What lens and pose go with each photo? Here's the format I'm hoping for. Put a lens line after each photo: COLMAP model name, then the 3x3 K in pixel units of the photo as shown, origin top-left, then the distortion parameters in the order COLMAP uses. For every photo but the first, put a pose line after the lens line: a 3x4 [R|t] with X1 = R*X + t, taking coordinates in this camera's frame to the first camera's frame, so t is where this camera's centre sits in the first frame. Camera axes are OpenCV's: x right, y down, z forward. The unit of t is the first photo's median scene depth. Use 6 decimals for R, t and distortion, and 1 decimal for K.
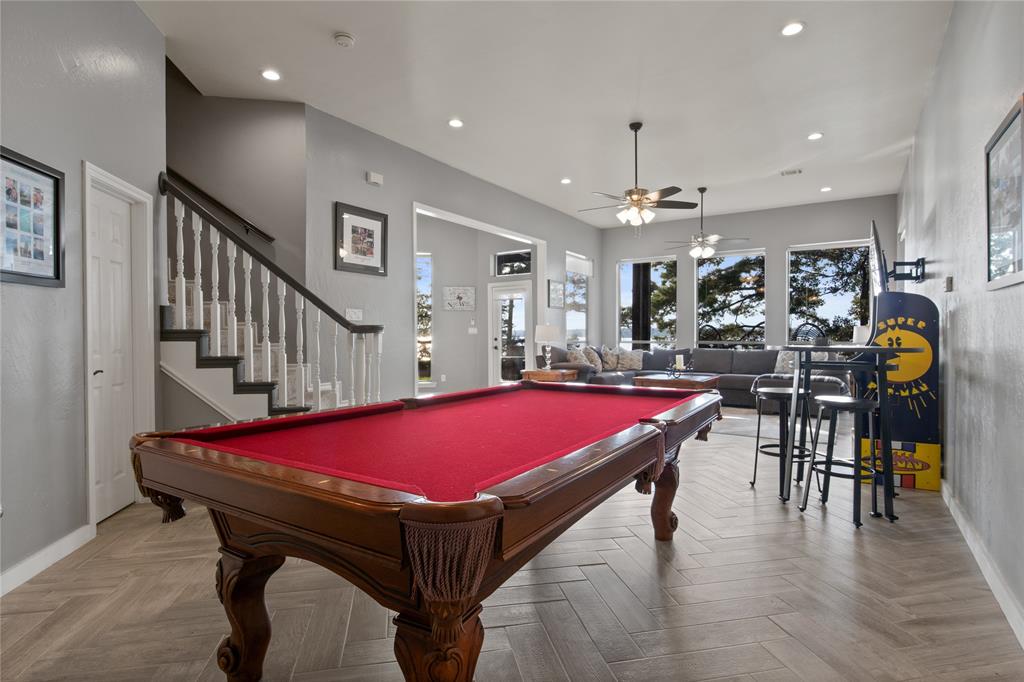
lens RADIAL K [[534.2, 0, 511.8], [0, 534.2, 340.8], [0, 0, 1]] dist [-0.001199, 0.000065]
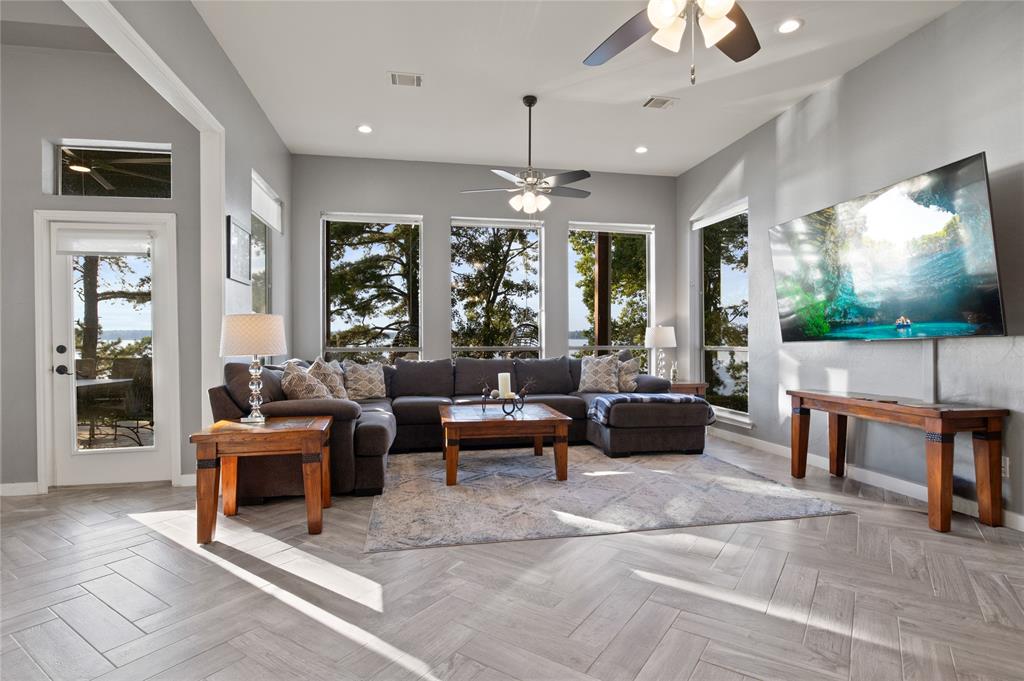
lens RADIAL K [[534.2, 0, 517.8], [0, 534.2, 336.9], [0, 0, 1]] dist [-0.001199, 0.000065]
pose [[0.723714, 0.000670, 0.690100, -0.059166], [0.007217, 0.999937, -0.008539, -0.006271], [-0.690063, 0.011161, 0.723664, 0.464425]]
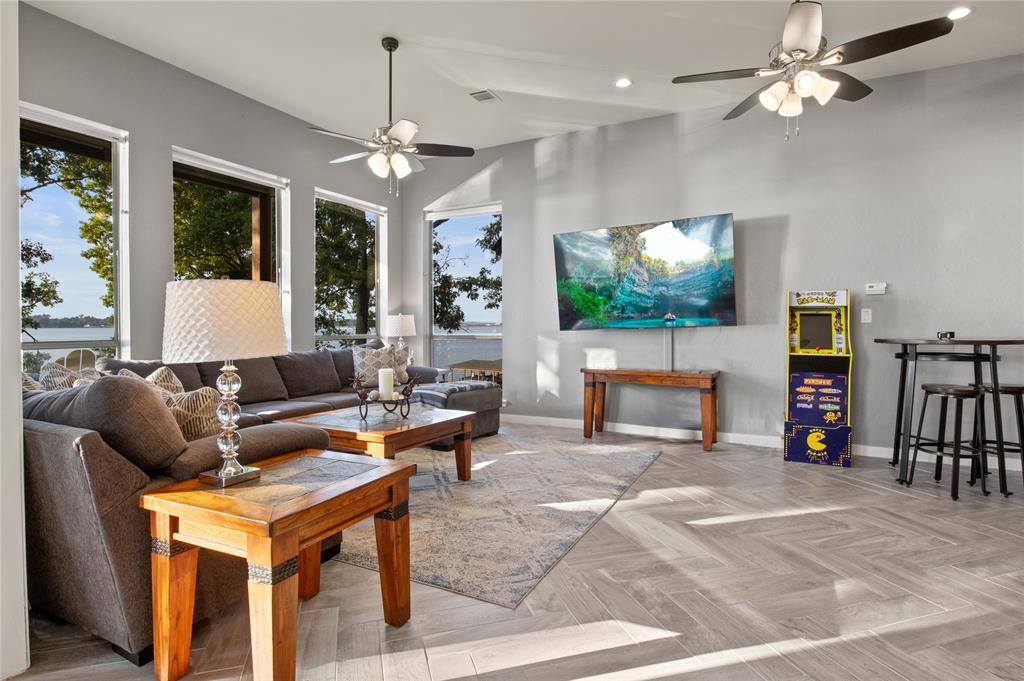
lens RADIAL K [[534.2, 0, 542.8], [0, 534.2, 339.7], [0, 0, 1]] dist [-0.001199, 0.000065]
pose [[-0.109241, -0.021391, 0.993785, -0.134543], [0.005512, 0.999740, 0.022126, -0.007339], [-0.994000, 0.007895, -0.109095, 0.734628]]
